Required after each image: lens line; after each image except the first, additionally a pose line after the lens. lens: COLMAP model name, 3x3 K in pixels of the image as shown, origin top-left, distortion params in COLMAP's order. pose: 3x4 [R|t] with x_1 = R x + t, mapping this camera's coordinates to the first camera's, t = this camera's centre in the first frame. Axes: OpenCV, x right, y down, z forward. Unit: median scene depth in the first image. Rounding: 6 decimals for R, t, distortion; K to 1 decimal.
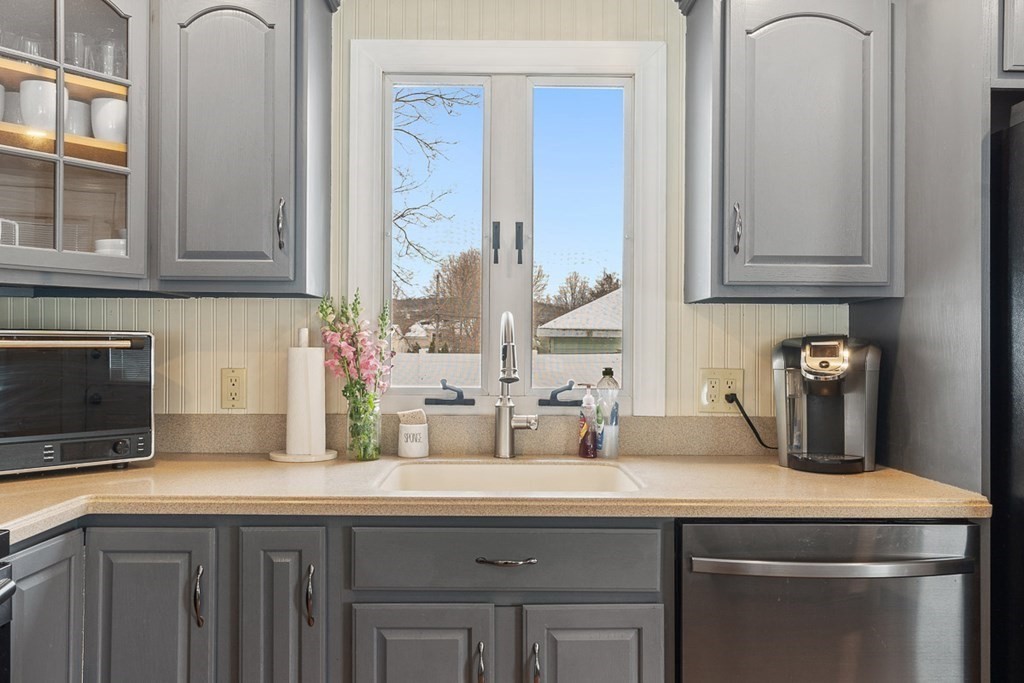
lens RADIAL K [[779.8, 0, 512.0], [0, 779.8, 341.5], [0, 0, 1]] dist [-0.001472, -0.000963]
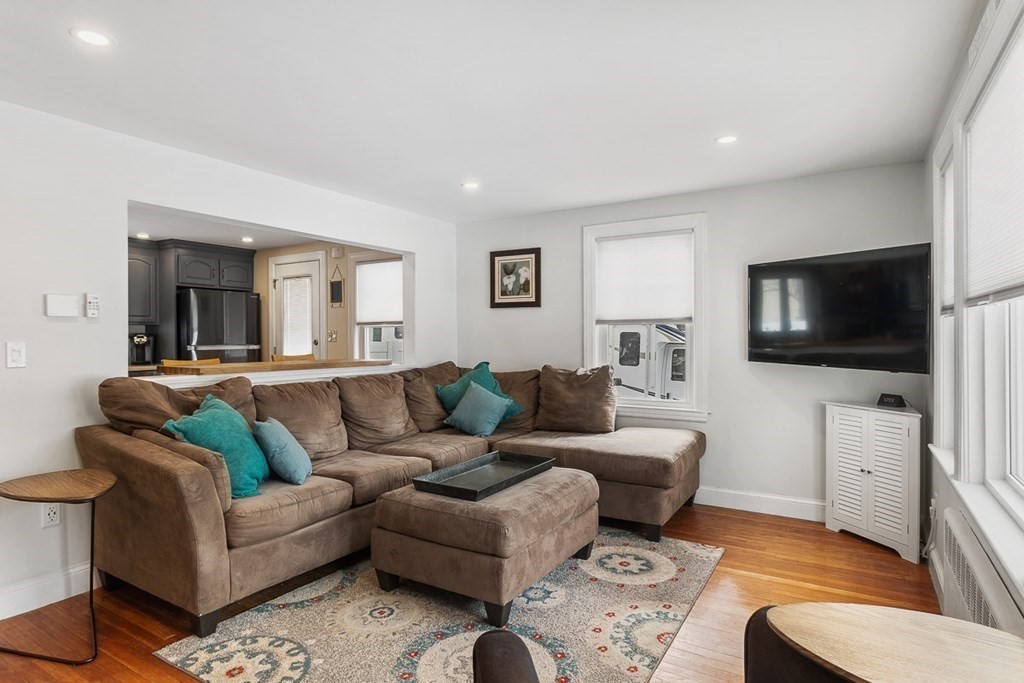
lens RADIAL K [[577.1, 0, 512.0], [0, 577.1, 341.5], [0, 0, 1]] dist [0.001688, -0.000166]
pose [[0.542230, -0.016374, 0.840071, -1.162892], [0.001877, 0.999831, 0.018277, -0.017723], [-0.840228, -0.008334, 0.542169, -2.451010]]
